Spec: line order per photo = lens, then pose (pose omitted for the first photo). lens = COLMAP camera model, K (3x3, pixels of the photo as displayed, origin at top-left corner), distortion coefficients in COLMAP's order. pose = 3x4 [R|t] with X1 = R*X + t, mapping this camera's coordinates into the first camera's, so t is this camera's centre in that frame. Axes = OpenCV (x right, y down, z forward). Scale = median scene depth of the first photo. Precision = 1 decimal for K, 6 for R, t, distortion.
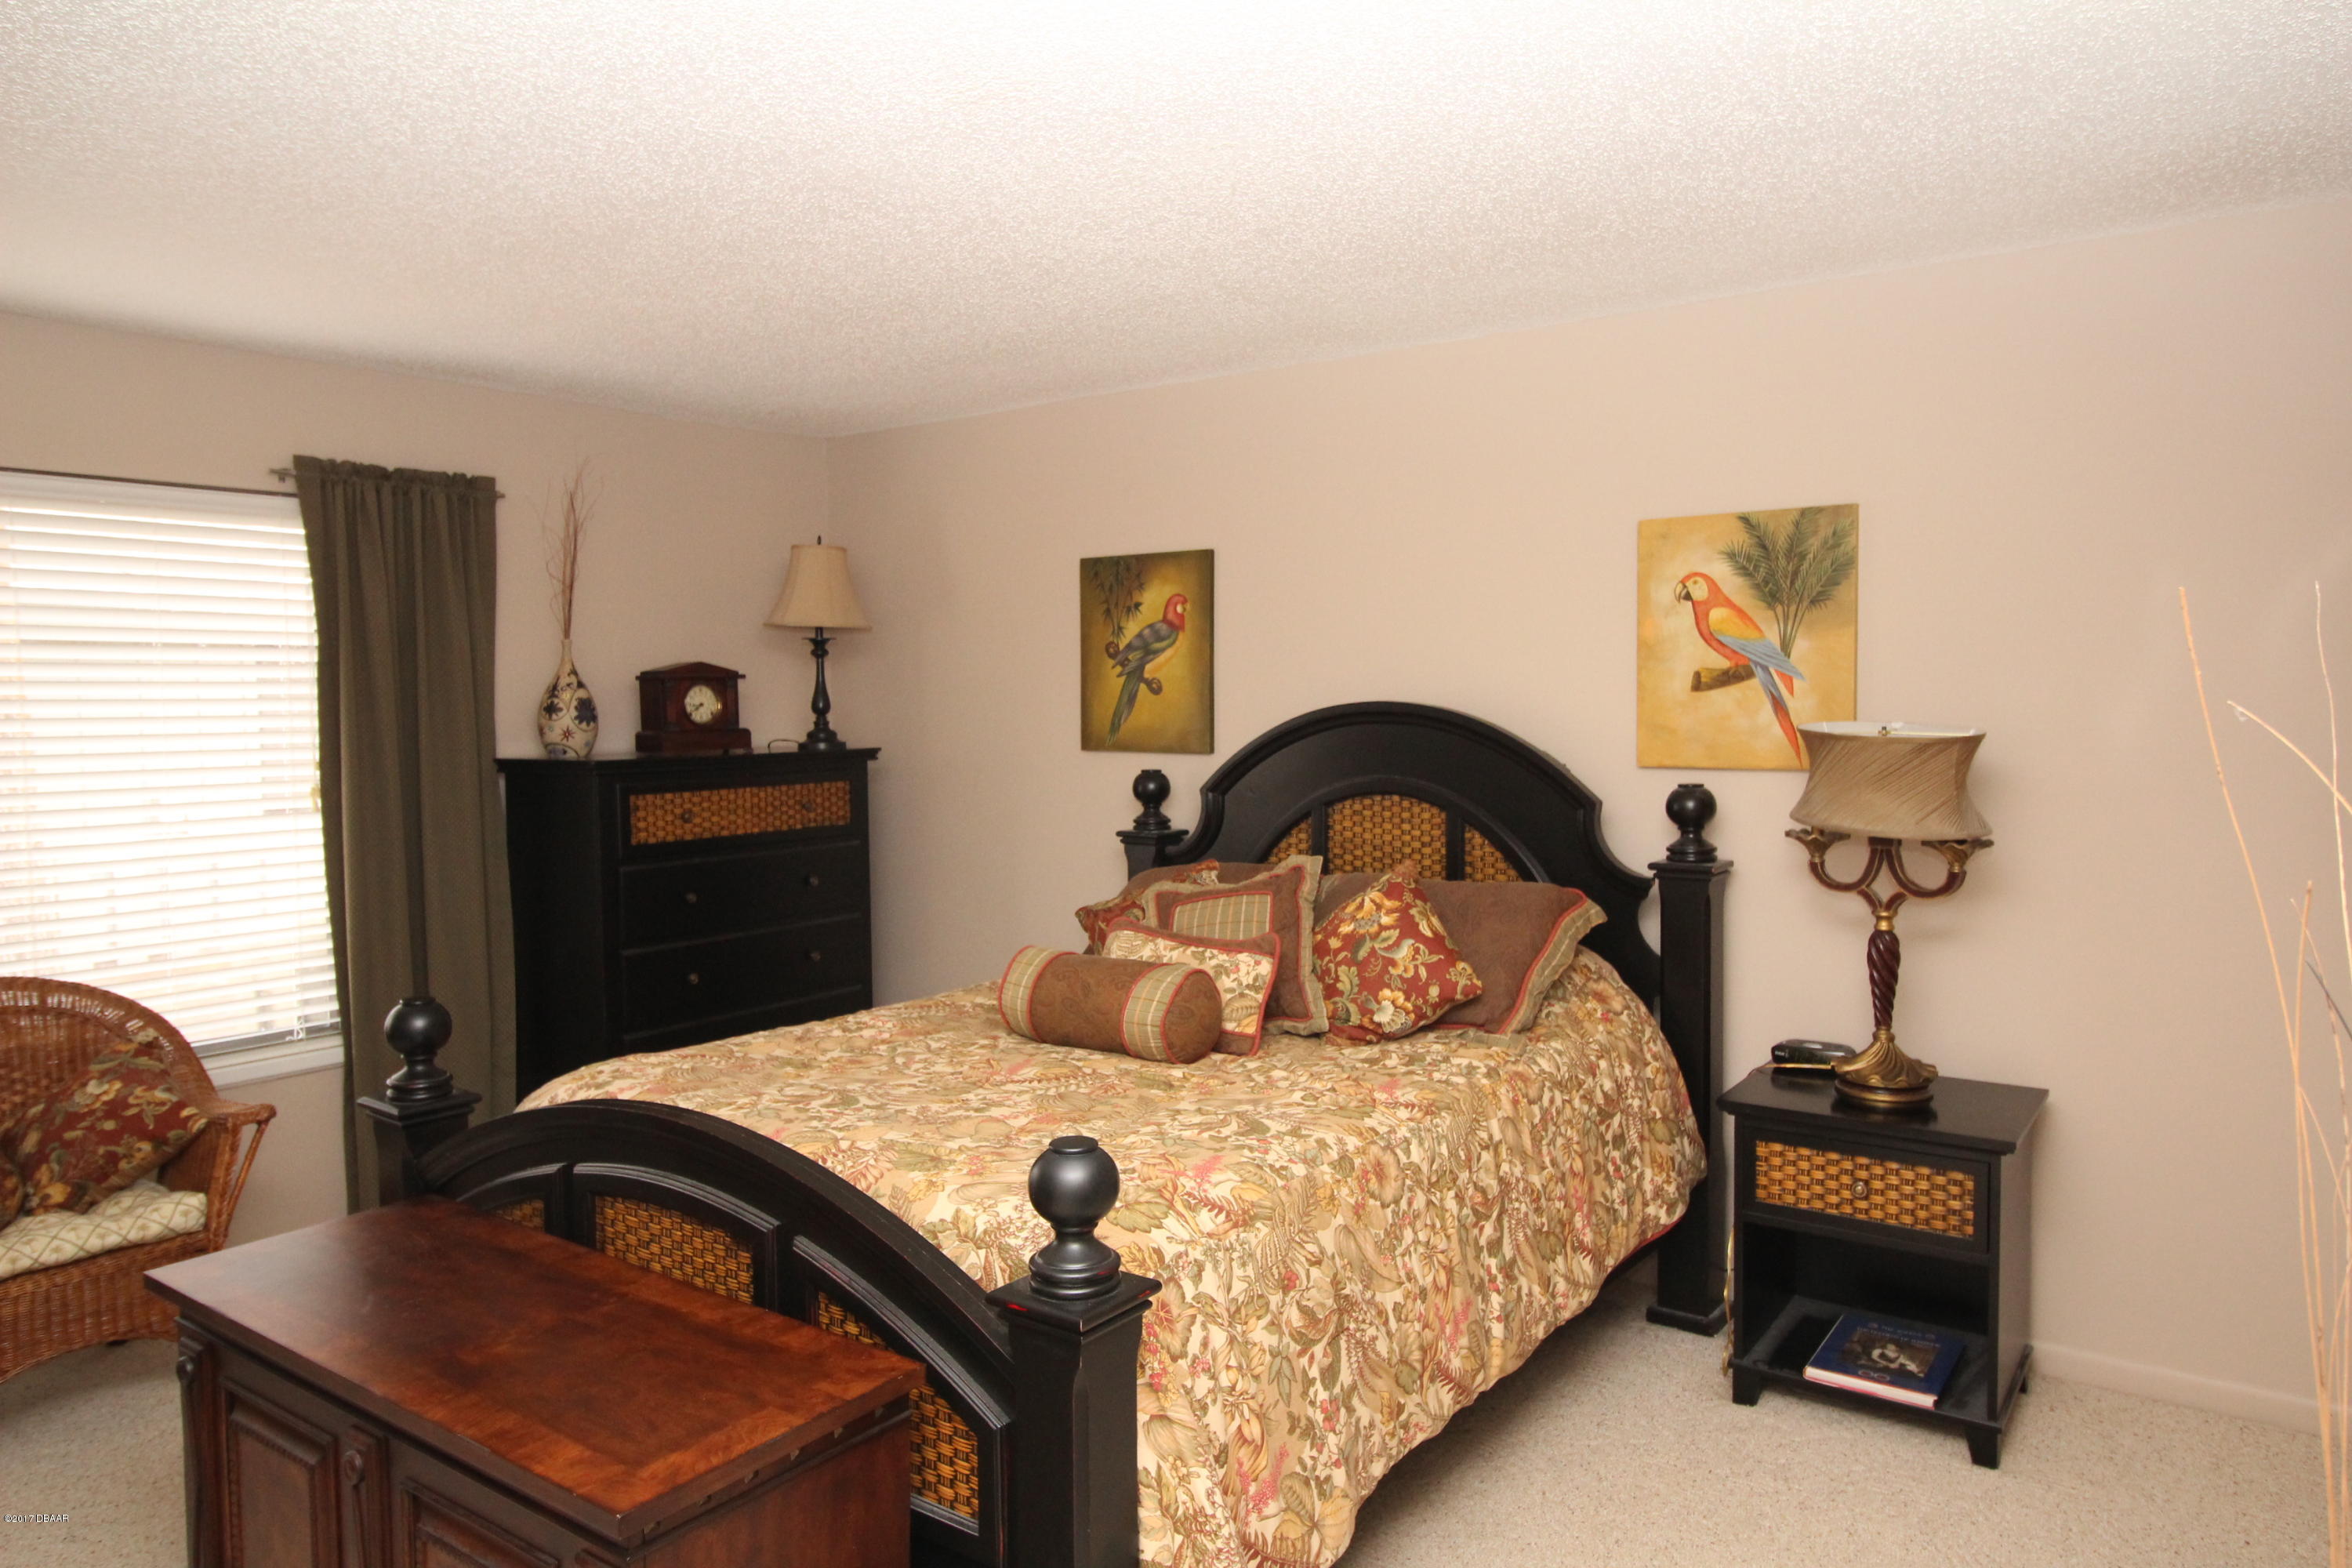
lens RADIAL K [[1545.7, 0, 1183.2], [0, 1545.7, 783.8], [0, 0, 1]] dist [0.006259, -0.001990]
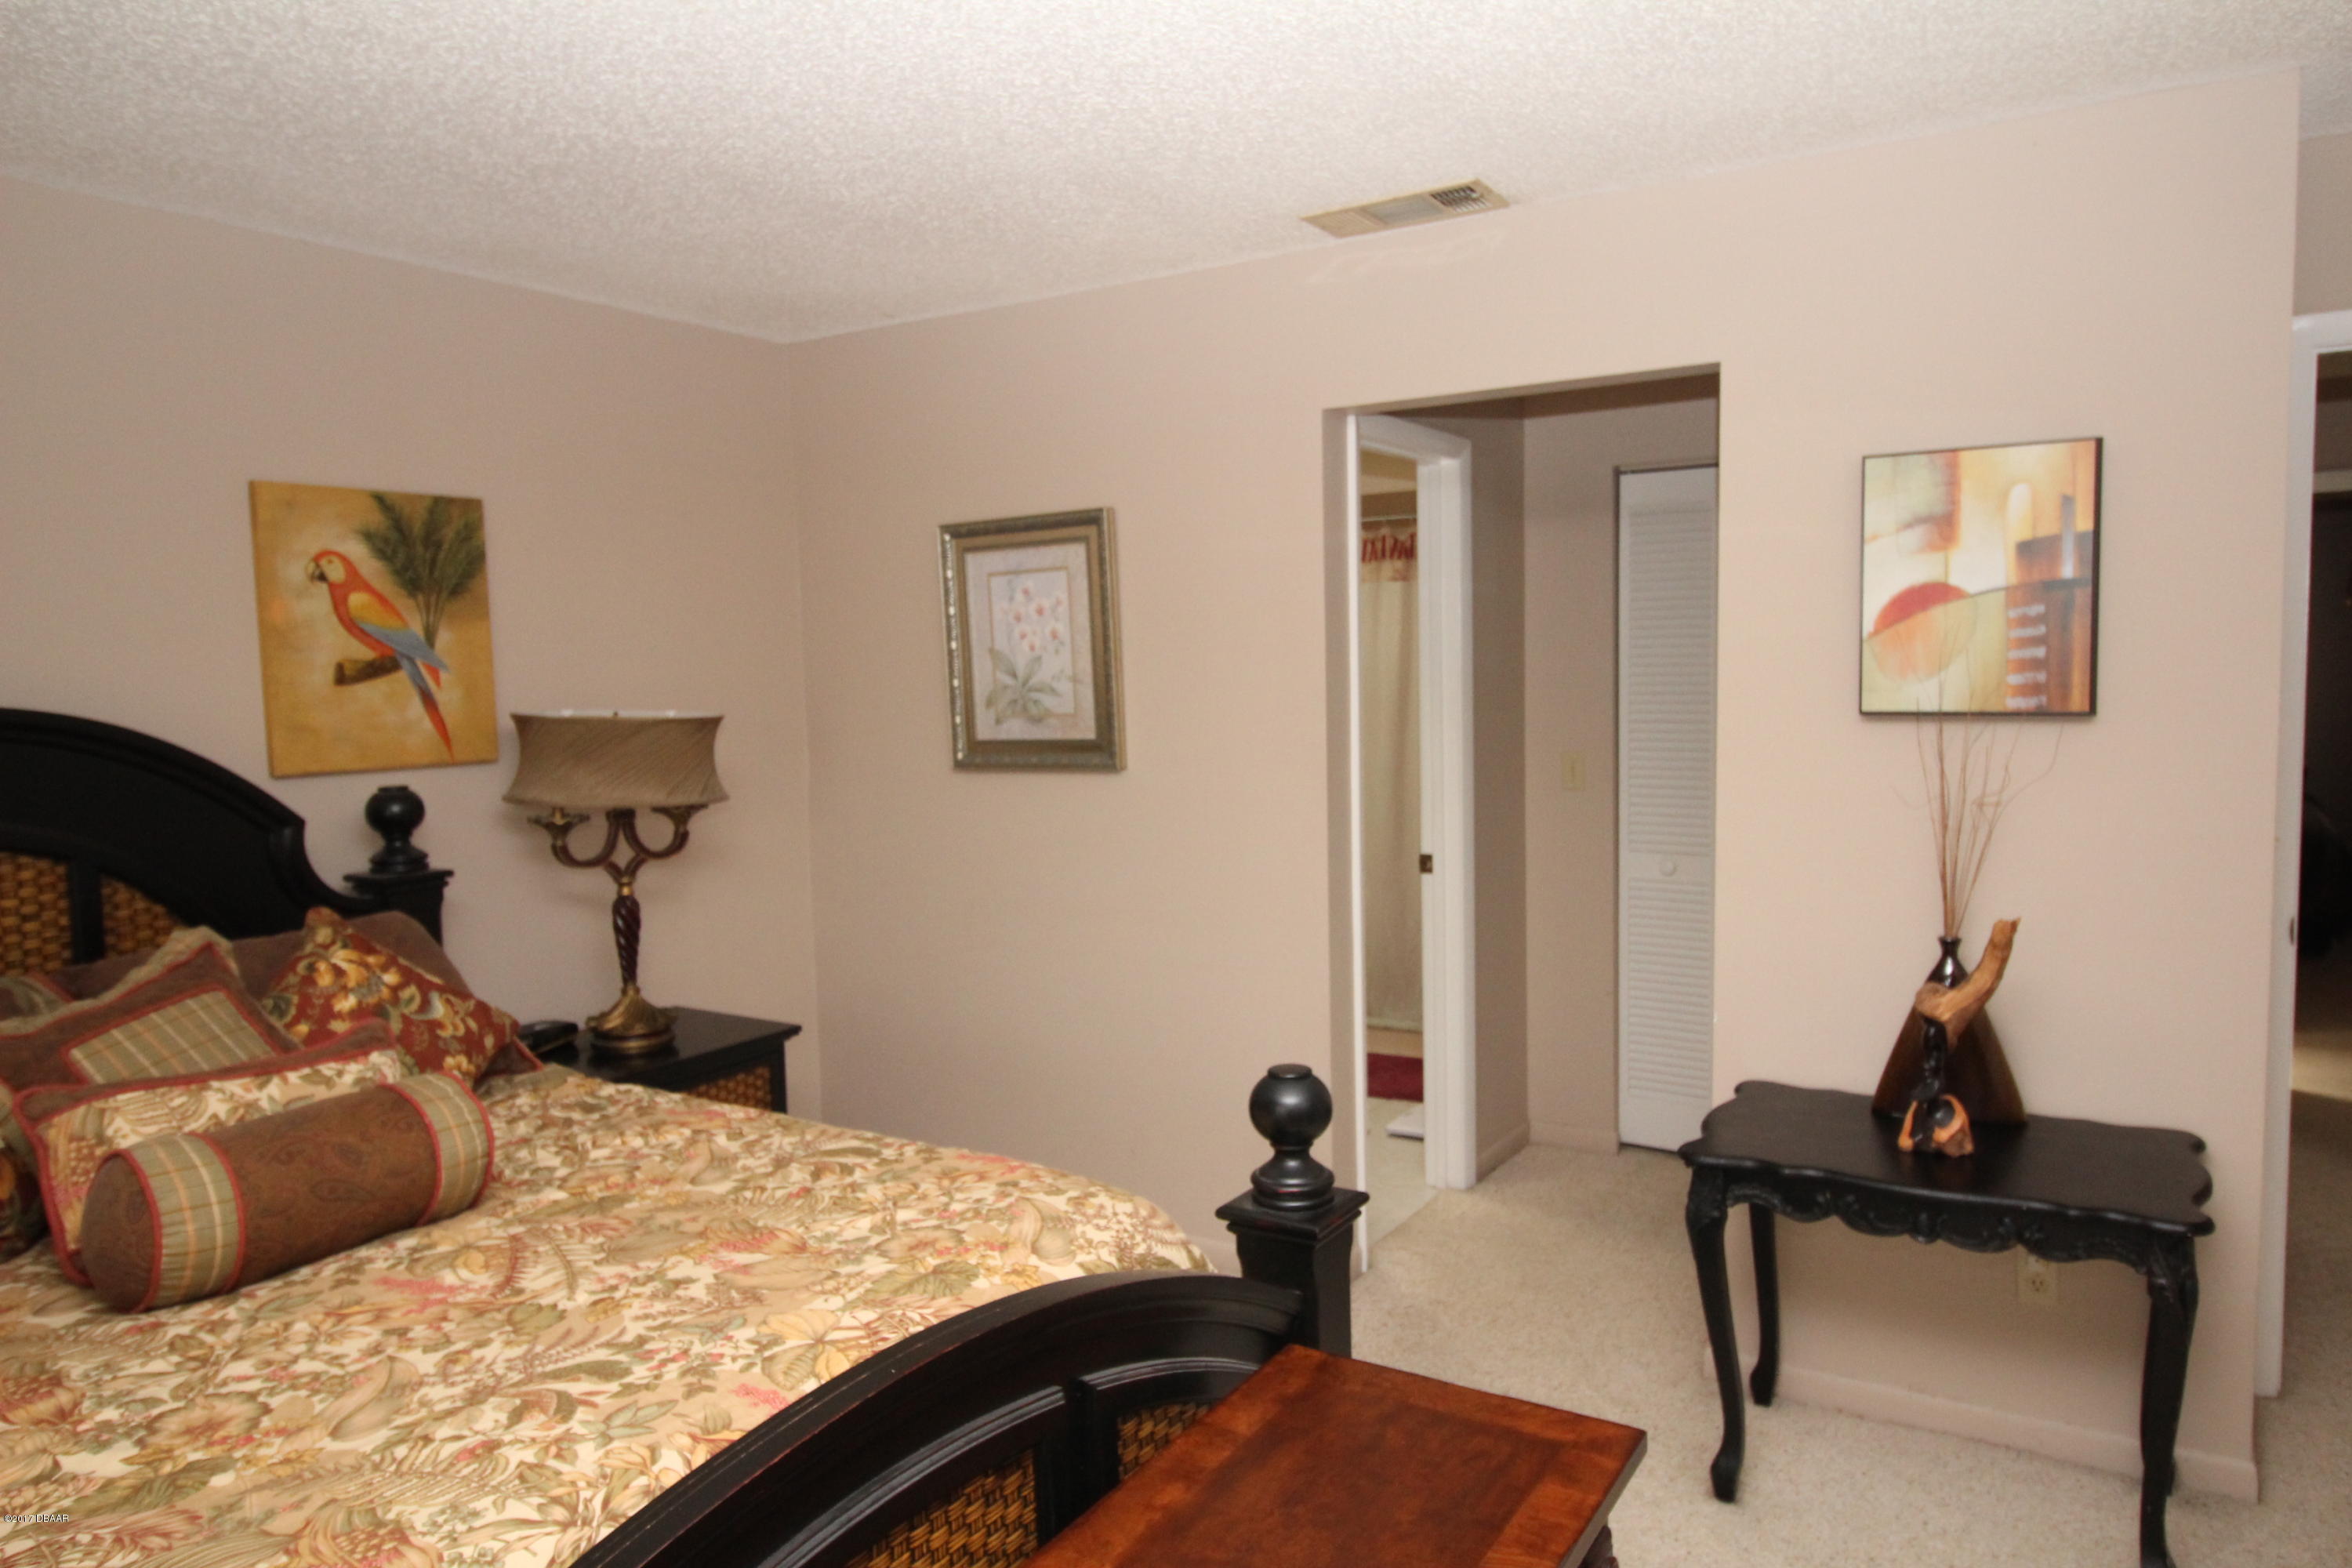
lens RADIAL K [[1545.7, 0, 1183.2], [0, 1545.7, 781.5], [0, 0, 1]] dist [0.006259, -0.001990]
pose [[-0.077711, -0.064758, 0.994870, -0.618027], [0.082142, 0.994080, 0.071123, -0.029546], [-0.993586, 0.087248, -0.071932, 0.614915]]
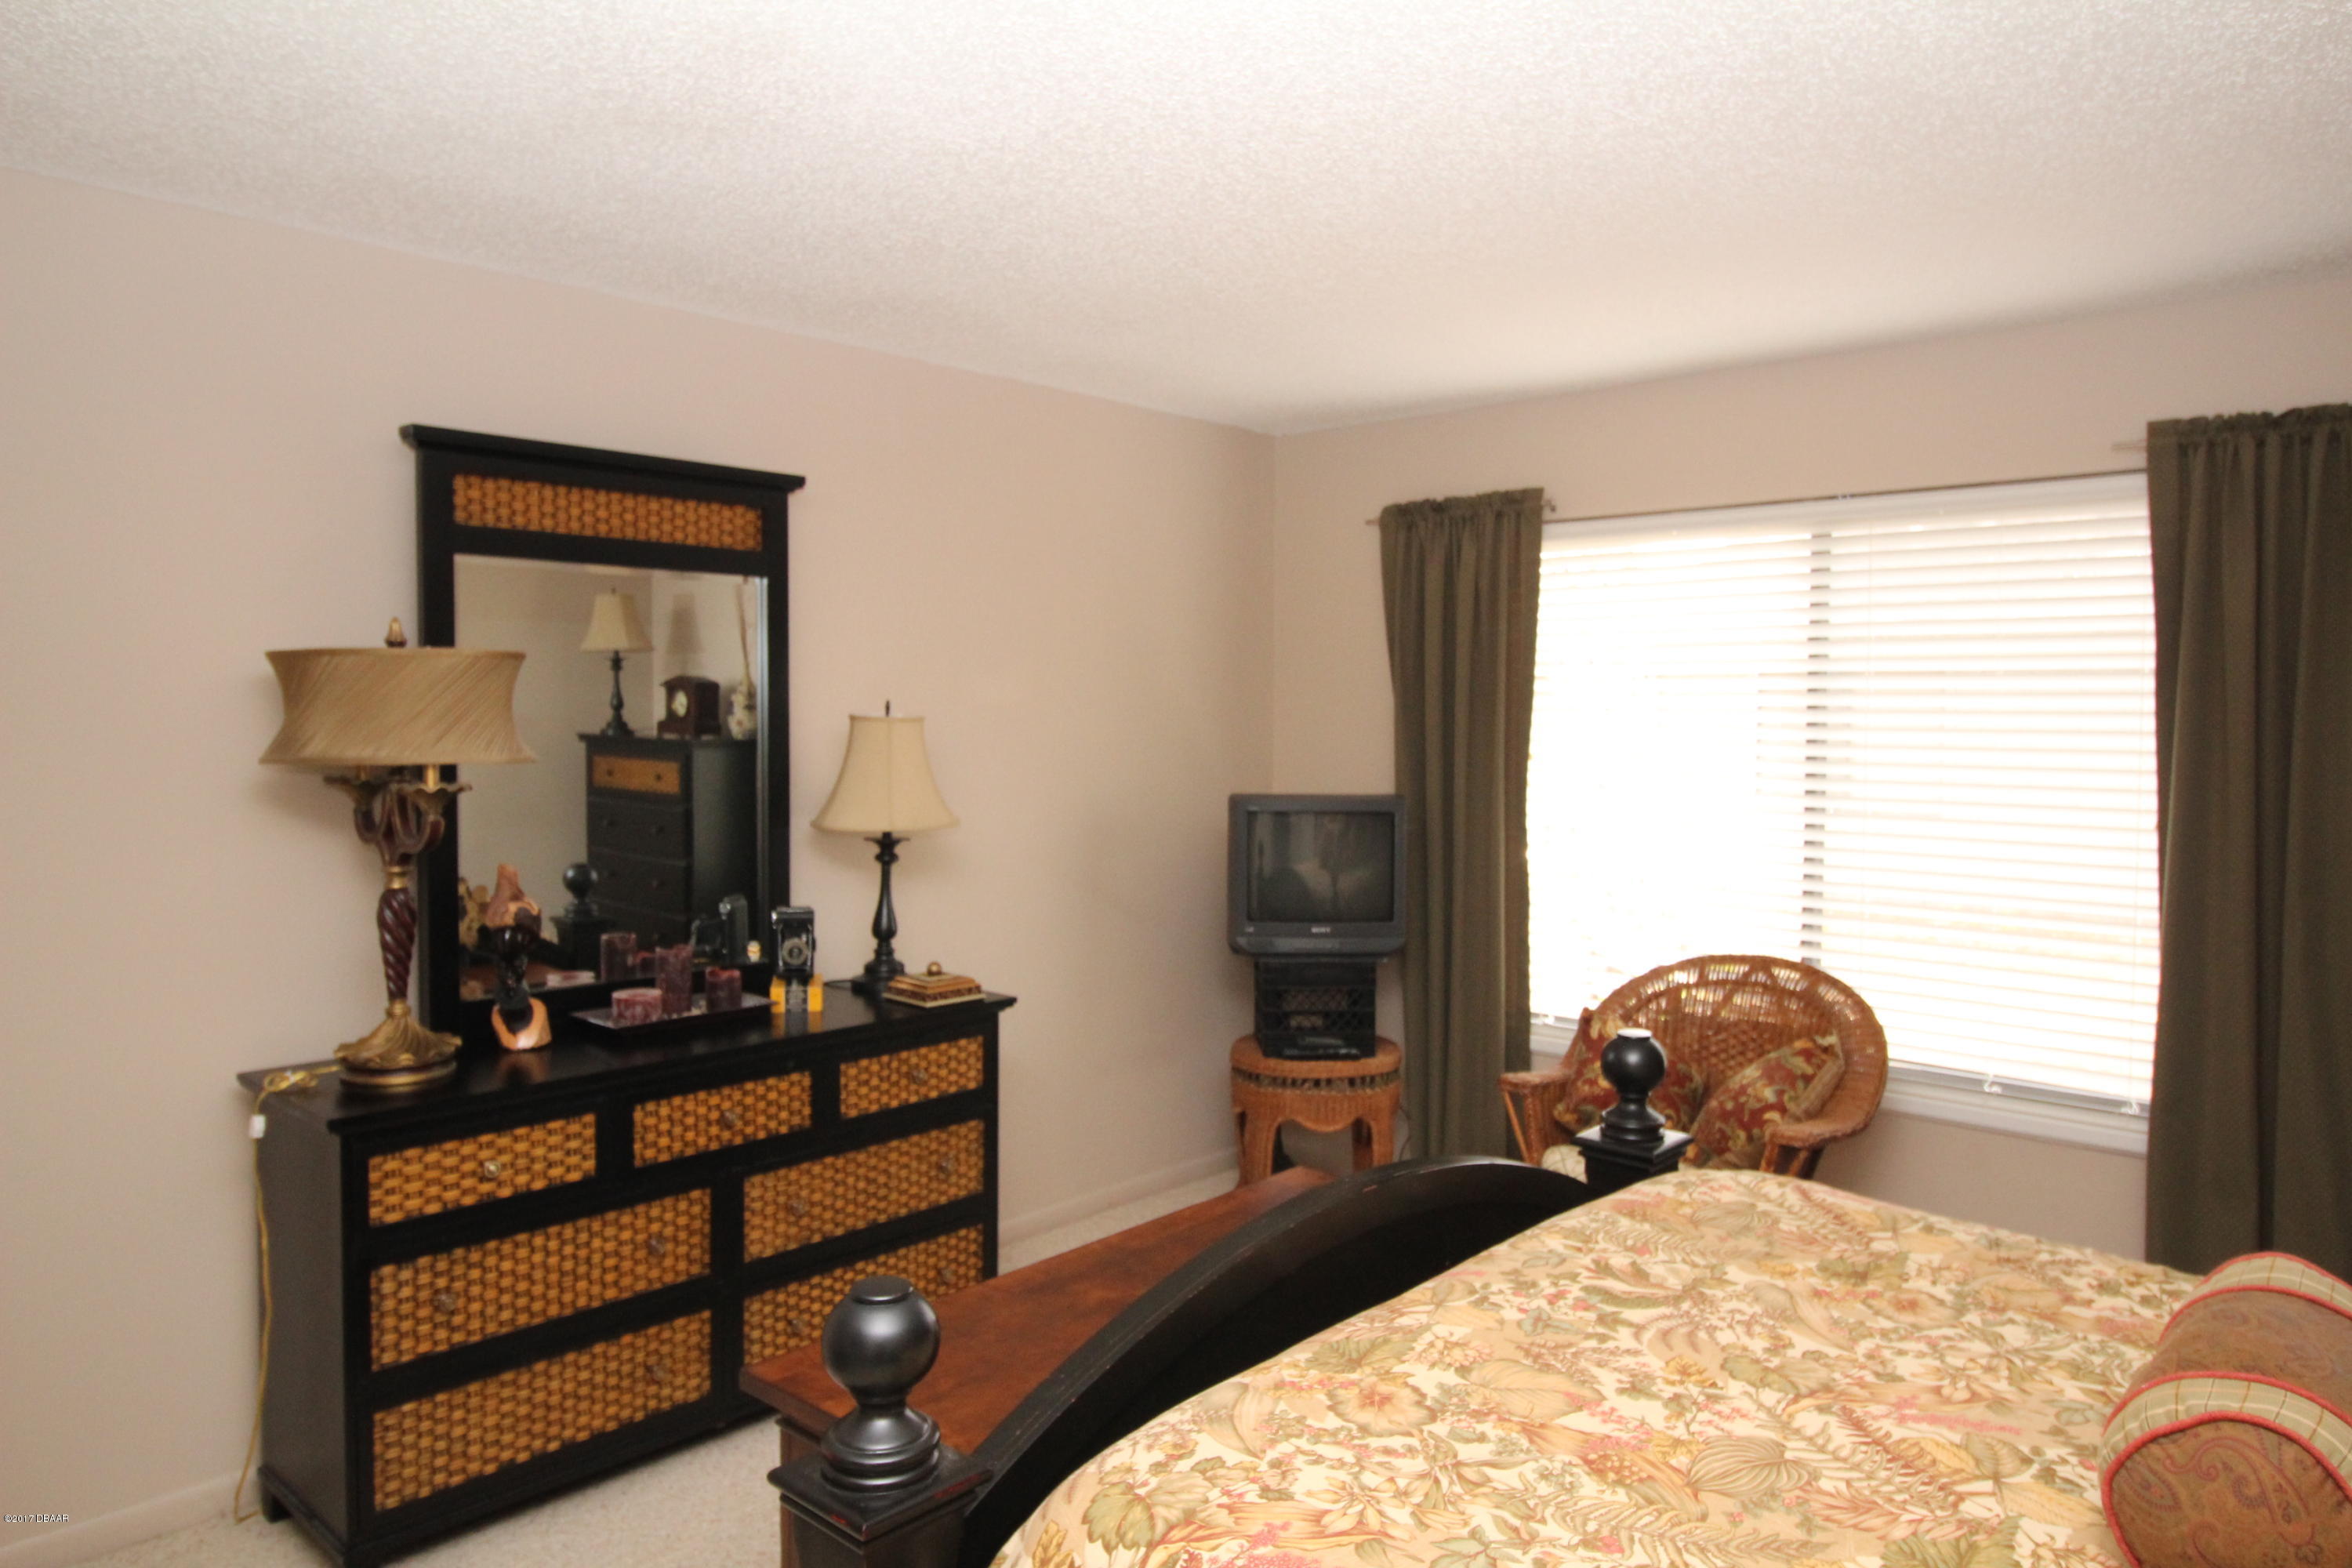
lens RADIAL K [[1545.7, 0, 1178.6], [0, 1545.7, 780.0], [0, 0, 1]] dist [0.006259, -0.001990]
pose [[-0.091303, 0.058327, -0.994114, 0.367899], [-0.064070, 0.995871, 0.064315, -0.045405], [0.993760, 0.069565, -0.087189, 0.650152]]
